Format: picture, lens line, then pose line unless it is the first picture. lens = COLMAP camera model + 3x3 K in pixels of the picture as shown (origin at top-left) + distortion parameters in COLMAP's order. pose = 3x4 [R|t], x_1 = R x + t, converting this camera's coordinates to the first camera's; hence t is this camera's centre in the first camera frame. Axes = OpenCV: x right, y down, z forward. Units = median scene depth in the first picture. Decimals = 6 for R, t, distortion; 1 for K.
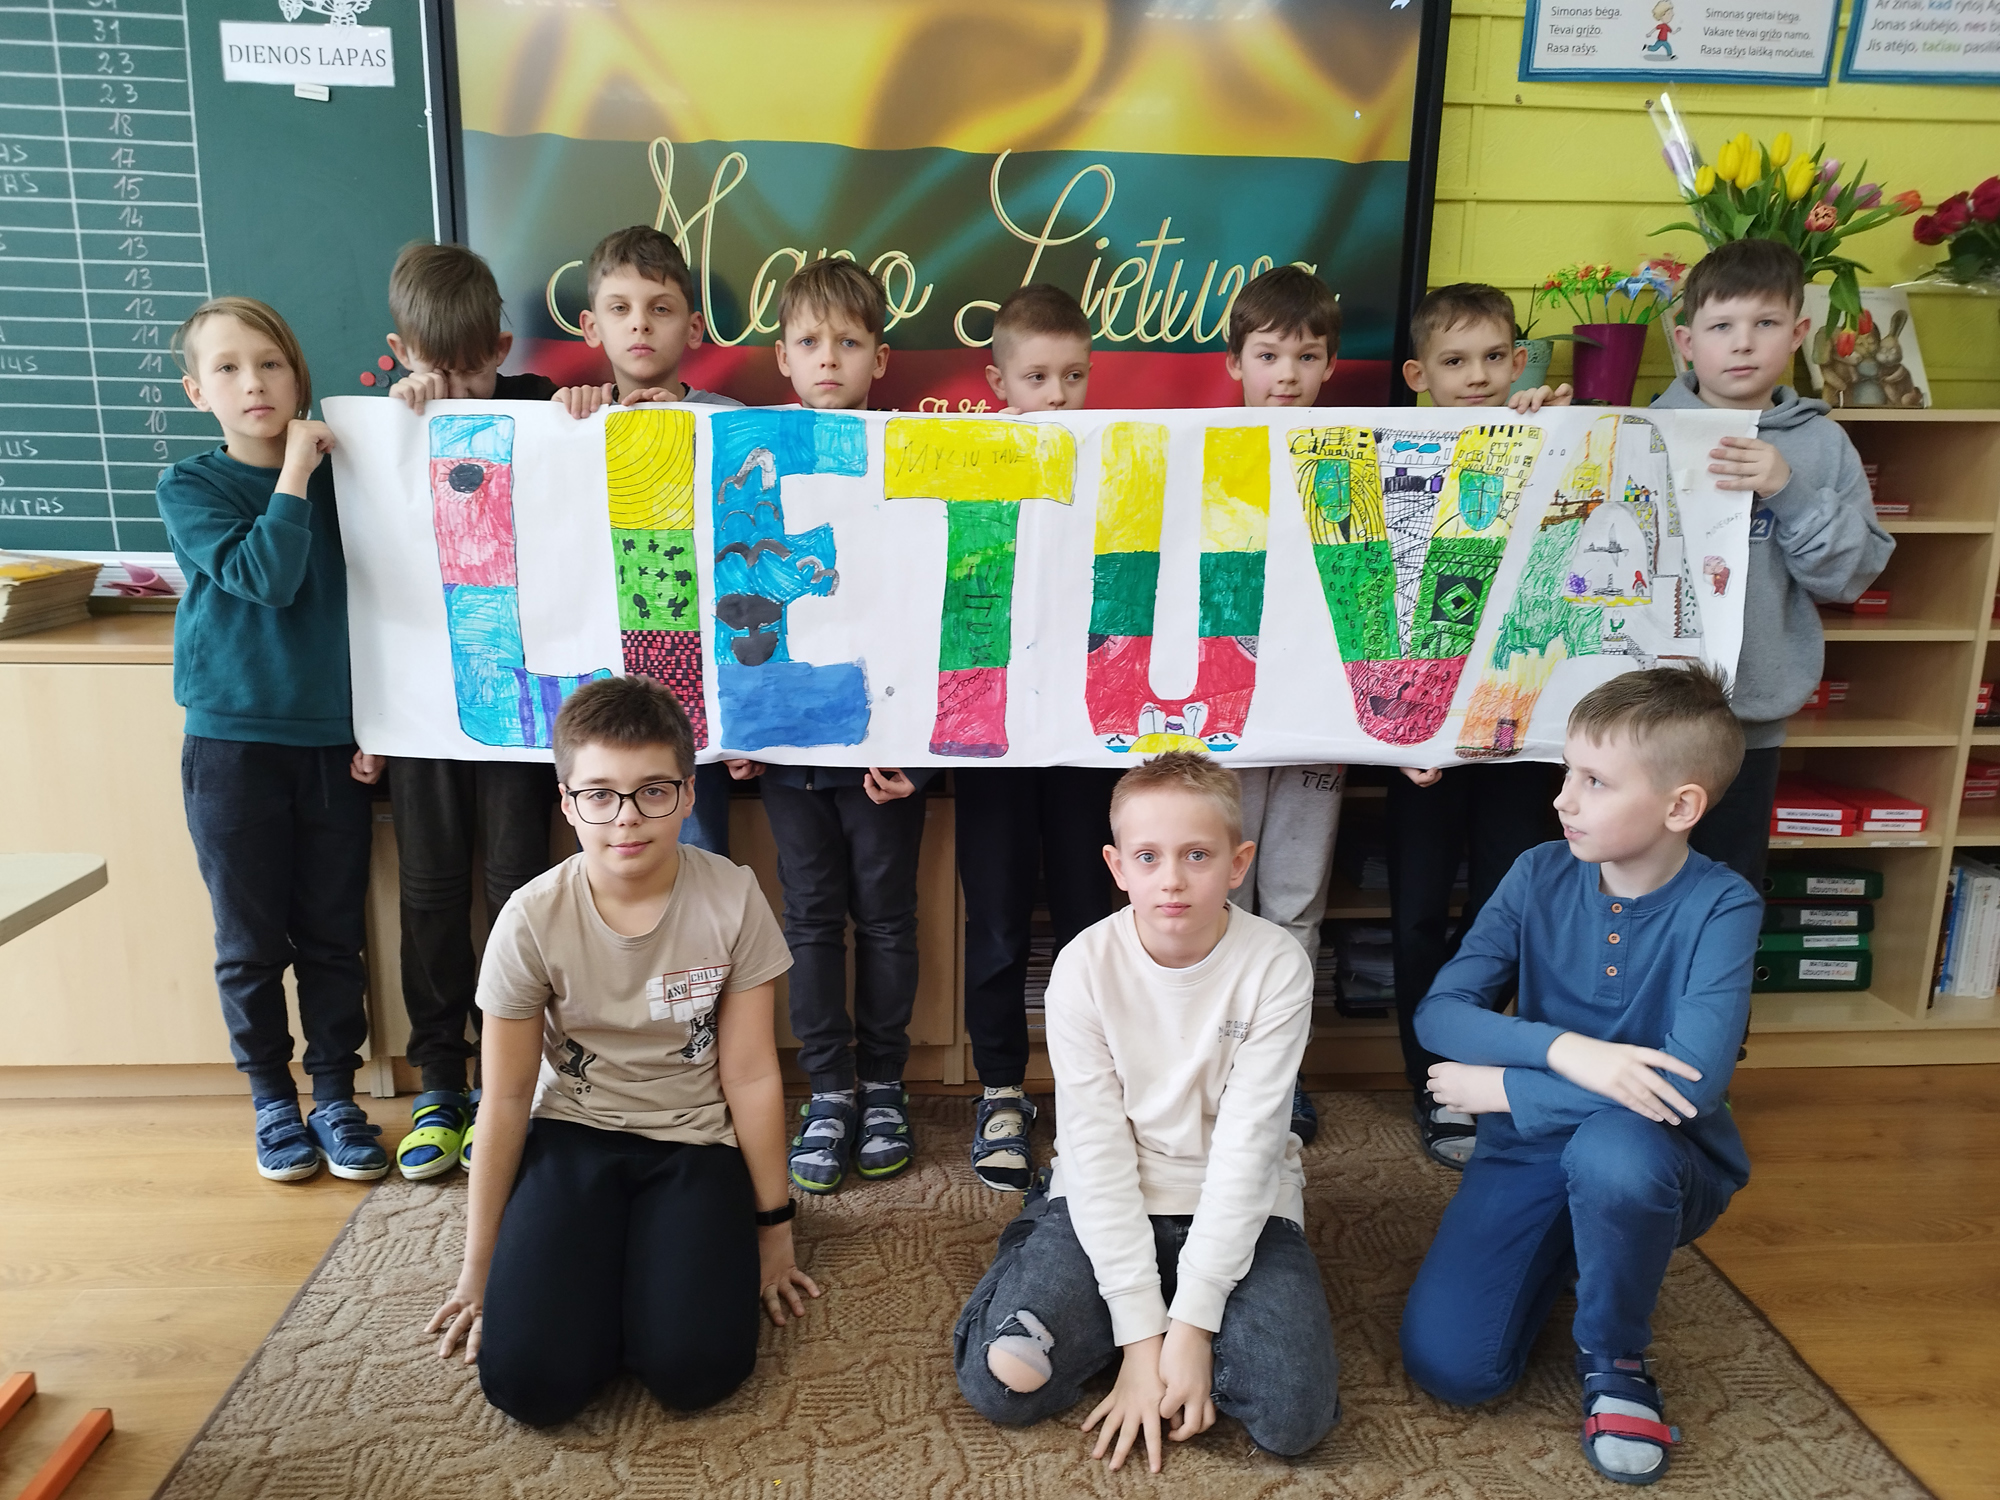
lens RADIAL K [[1421.6, 0, 1002.1], [0, 1421.6, 754.6], [0, 0, 1]] dist [-0.007552, 0.000035]
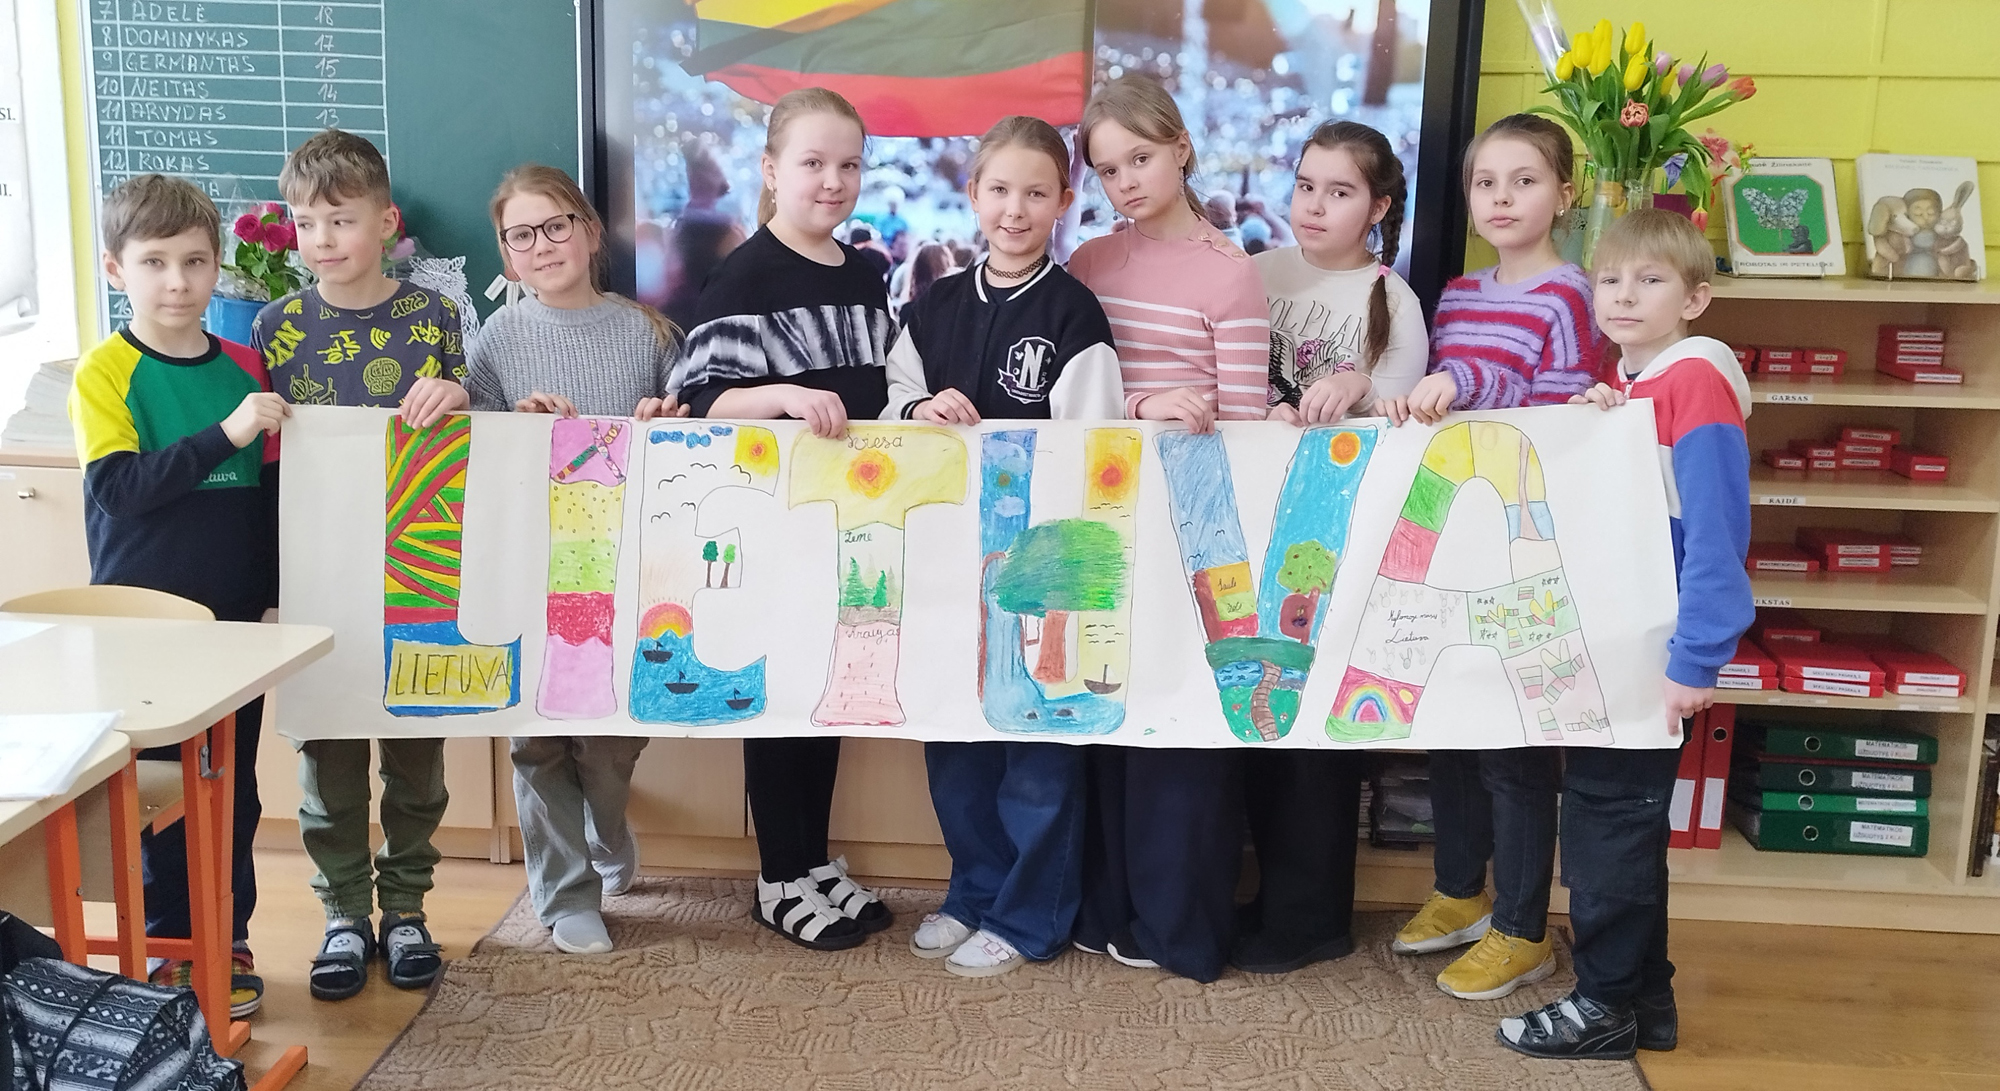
lens RADIAL K [[1865.4, 0, 1002.3], [0, 1865.4, 541.9], [0, 0, 1]] dist [-0.005382, 0.000000]
pose [[0.990155, 0.037571, -0.134840, 0.147541], [-0.040706, 0.998960, -0.020565, -0.001563], [0.133927, 0.025852, 0.990654, -0.415279]]
